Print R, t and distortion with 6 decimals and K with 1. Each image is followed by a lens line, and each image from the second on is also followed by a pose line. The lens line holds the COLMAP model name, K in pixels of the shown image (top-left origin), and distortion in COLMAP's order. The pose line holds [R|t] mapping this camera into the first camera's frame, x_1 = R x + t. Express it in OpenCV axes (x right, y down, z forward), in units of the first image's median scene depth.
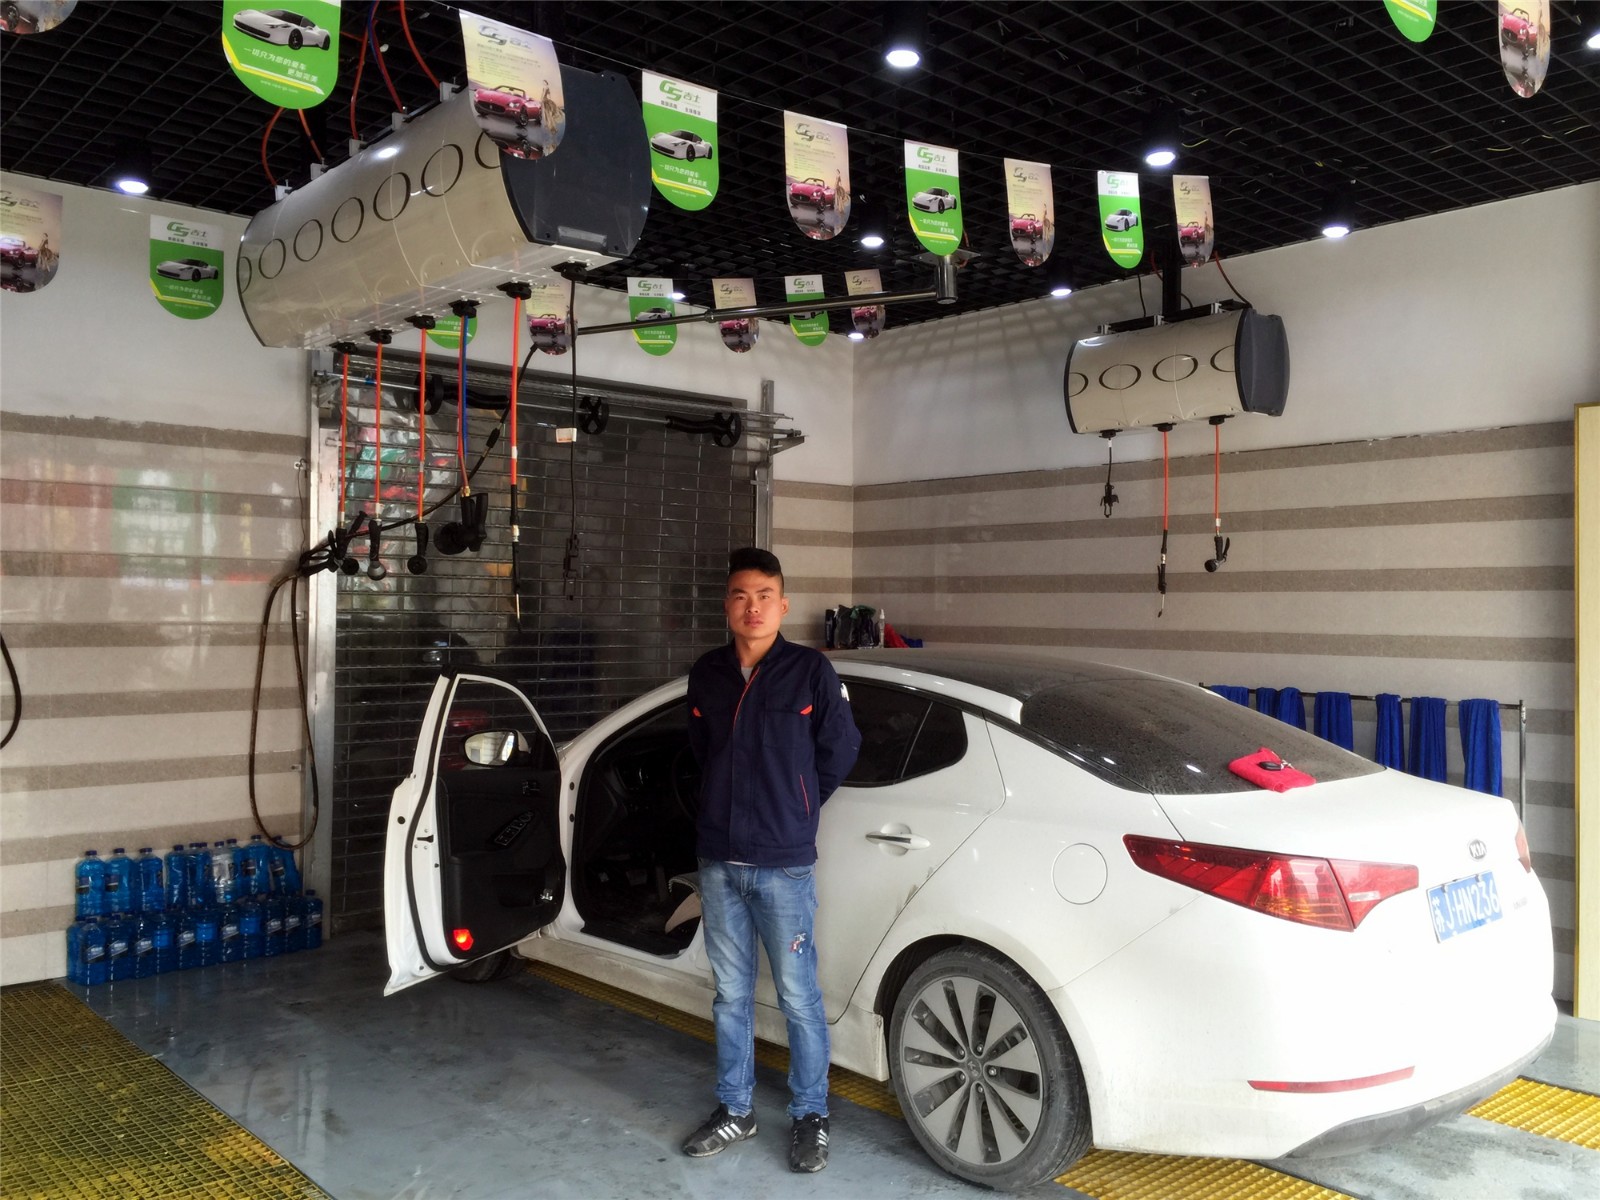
lens RADIAL K [[1366.5, 0, 799.0], [0, 1366.5, 585.4], [0, 0, 1]] dist [0.098111, -0.143935]
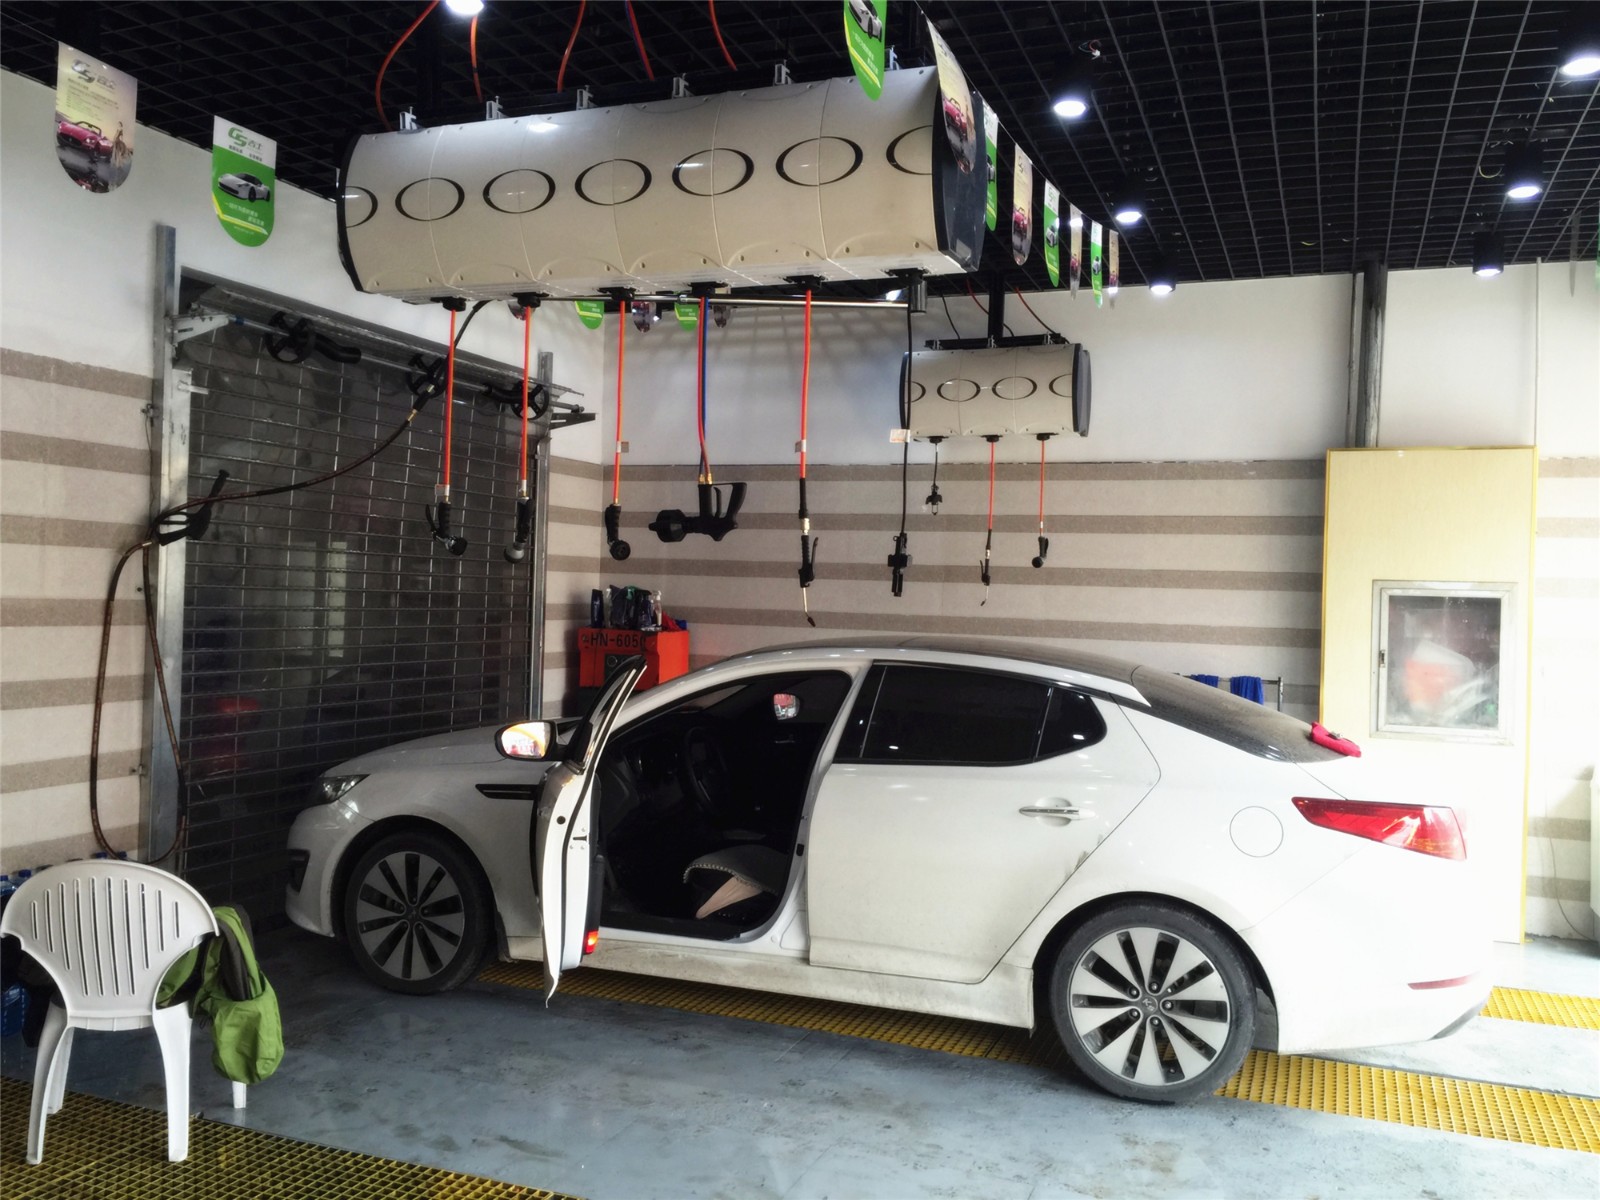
lens RADIAL K [[1366.4, 0, 798.9], [0, 1366.4, 592.2], [0, 0, 1]] dist [0.092301, -0.132201]
pose [[0.889274, 0.018055, 0.457019, -0.437421], [-0.030406, 0.999344, 0.019684, -0.006595], [-0.456364, -0.031401, 0.889239, 0.074275]]
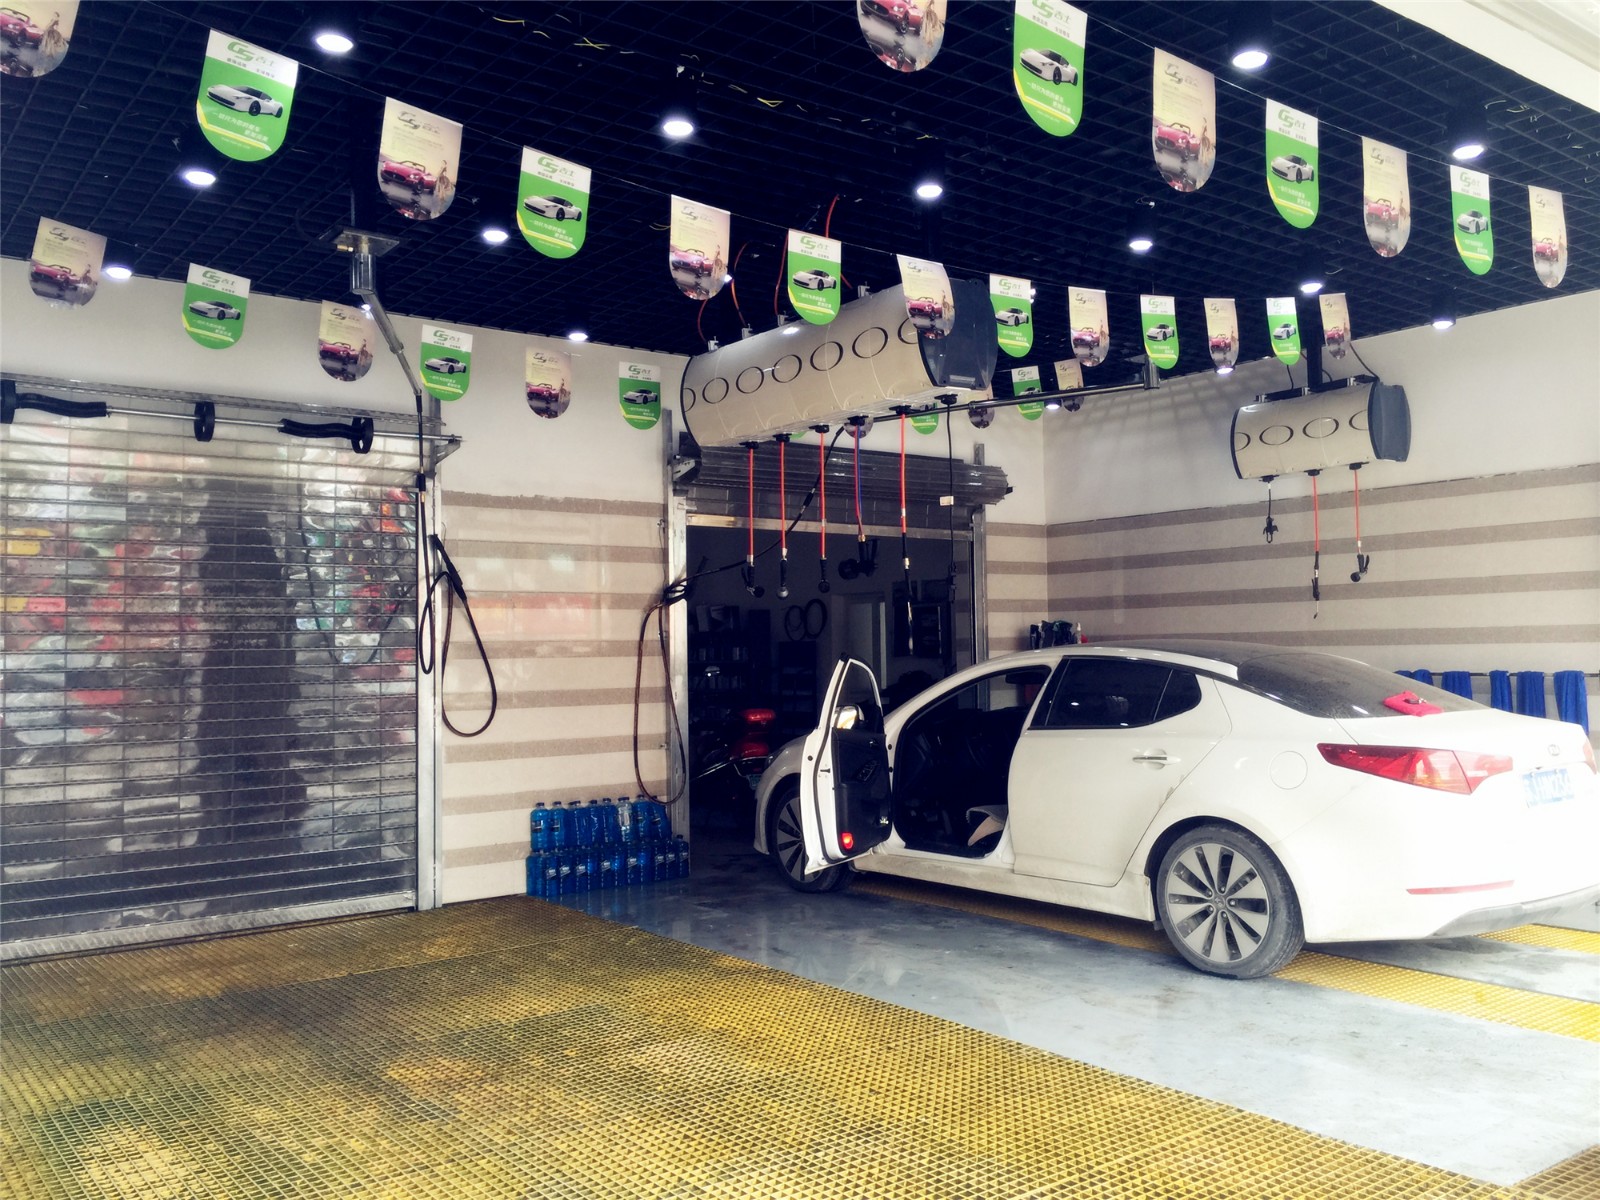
lens RADIAL K [[1366.5, 0, 799.0], [0, 1366.5, 585.4], [0, 0, 1]] dist [0.098111, -0.143935]
pose [[0.996741, -0.029008, -0.075268, -0.138999], [0.026717, 0.999154, -0.031261, 0.021774], [0.076111, 0.029149, 0.996673, -0.375944]]
